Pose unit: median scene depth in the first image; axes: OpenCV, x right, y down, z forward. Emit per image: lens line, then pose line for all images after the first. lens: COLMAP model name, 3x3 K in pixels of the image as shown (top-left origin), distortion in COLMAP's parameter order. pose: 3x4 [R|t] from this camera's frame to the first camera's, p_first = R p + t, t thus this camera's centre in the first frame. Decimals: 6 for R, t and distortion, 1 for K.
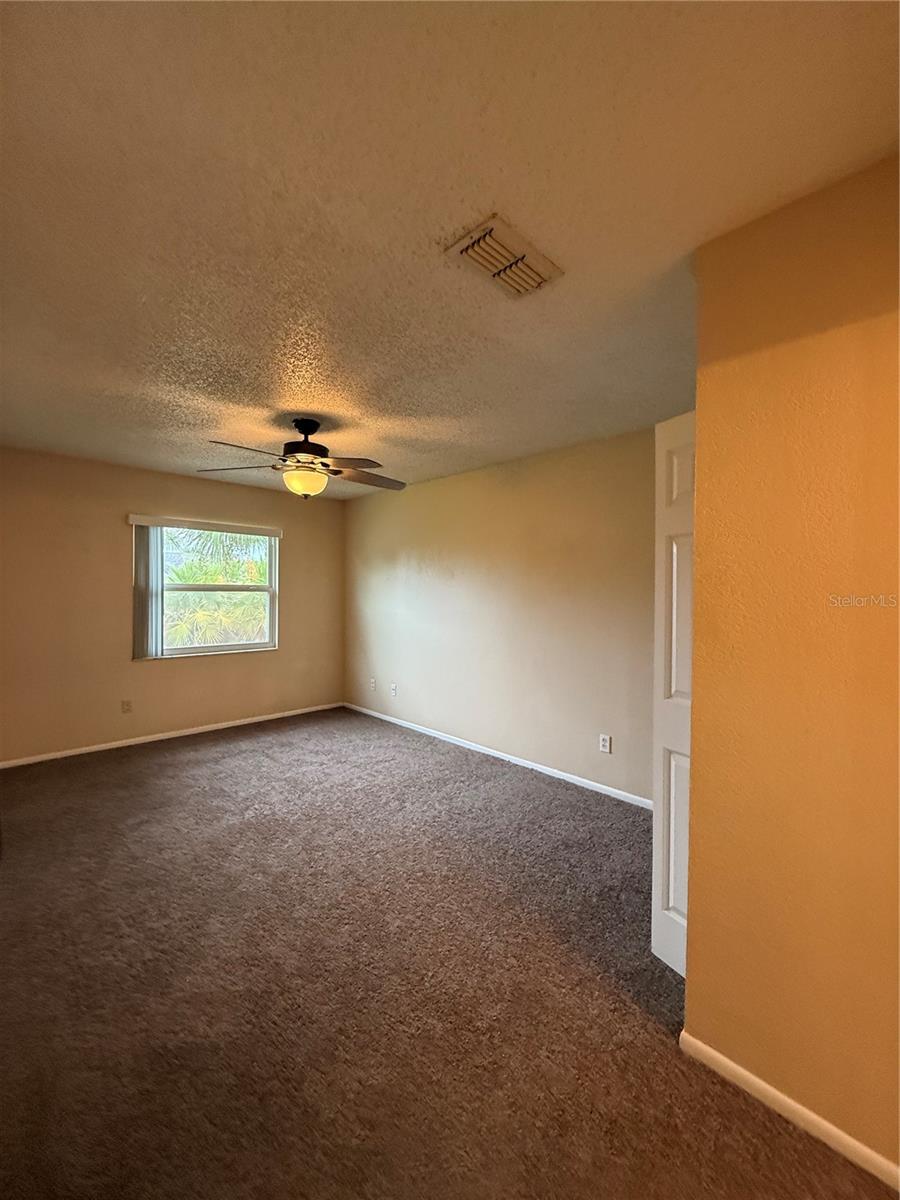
lens RADIAL K [[477.2, 0, 449.6], [0, 477.2, 597.6], [0, 0, 1]] dist [0.003241, -0.000323]
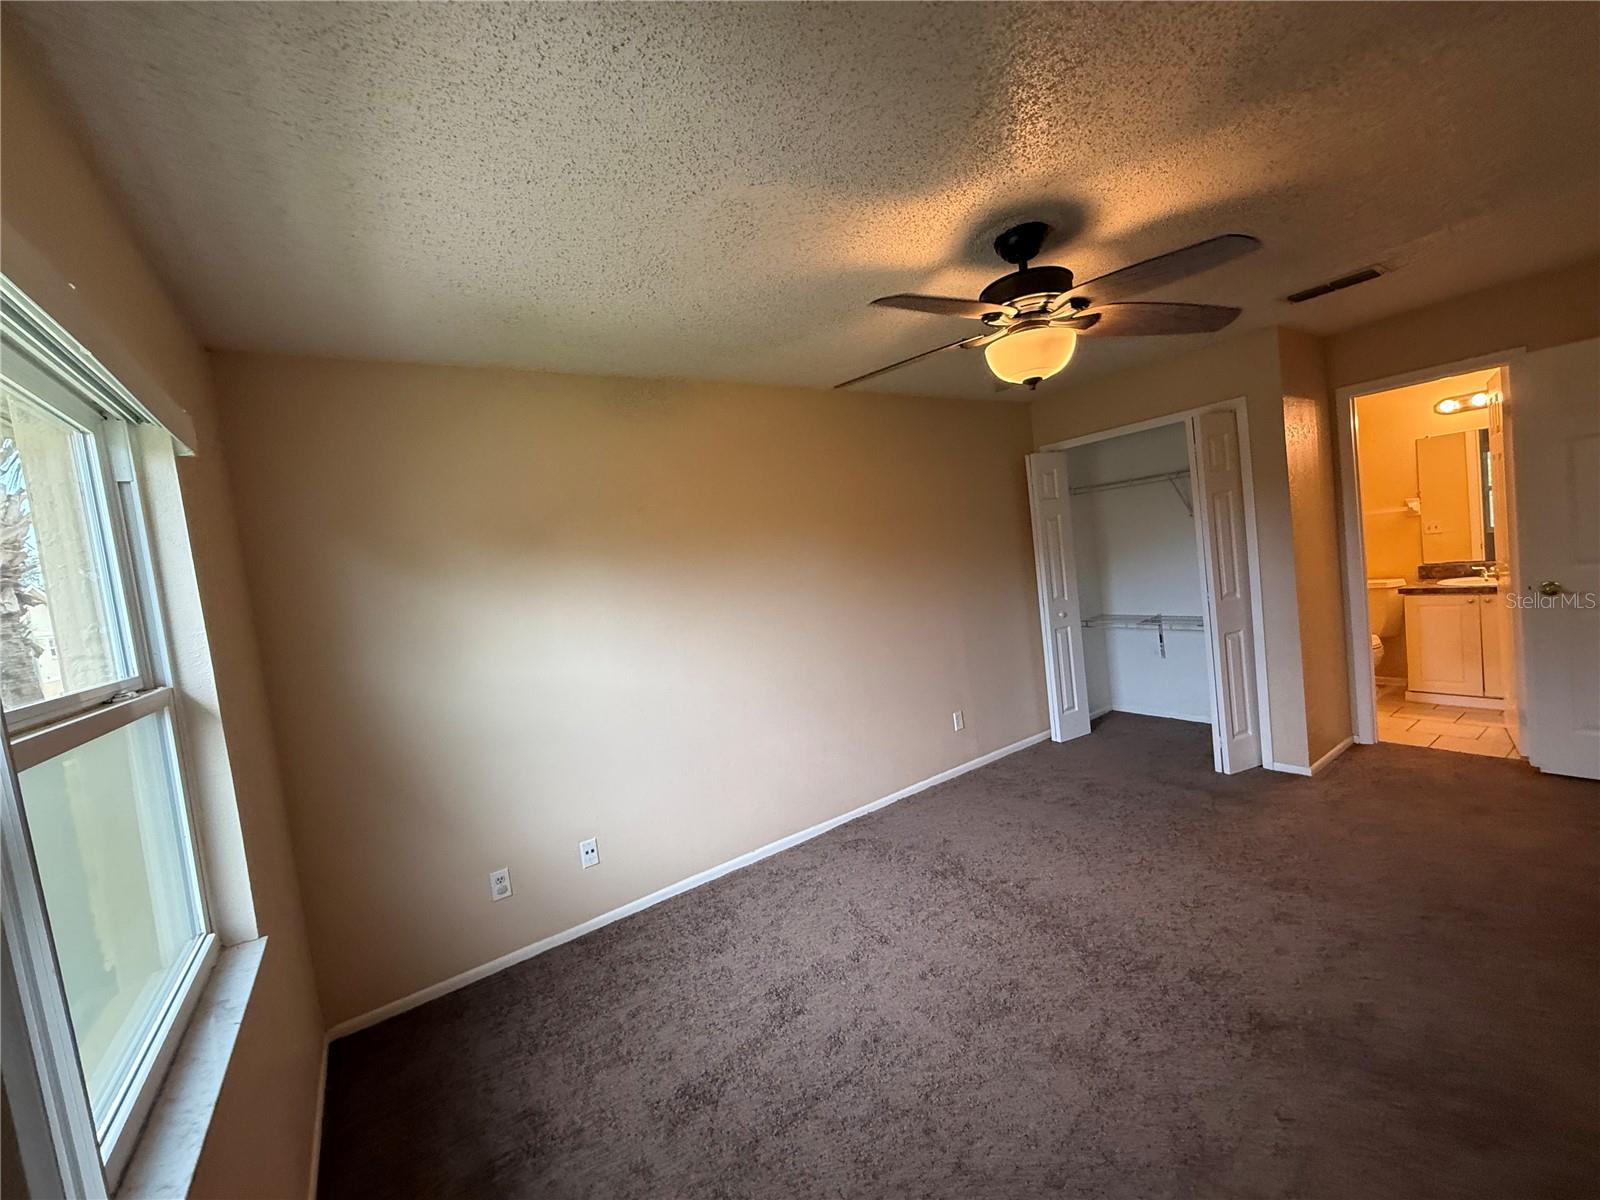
lens RADIAL K [[636.3, 0, 801.6], [0, 636.3, 604.6], [0, 0, 1]] dist [0.003241, -0.000323]
pose [[0.155017, -0.096408, 0.983196, -0.758633], [0.133465, 0.988147, 0.075850, -0.051335], [-0.978855, 0.119464, 0.166047, 0.849526]]
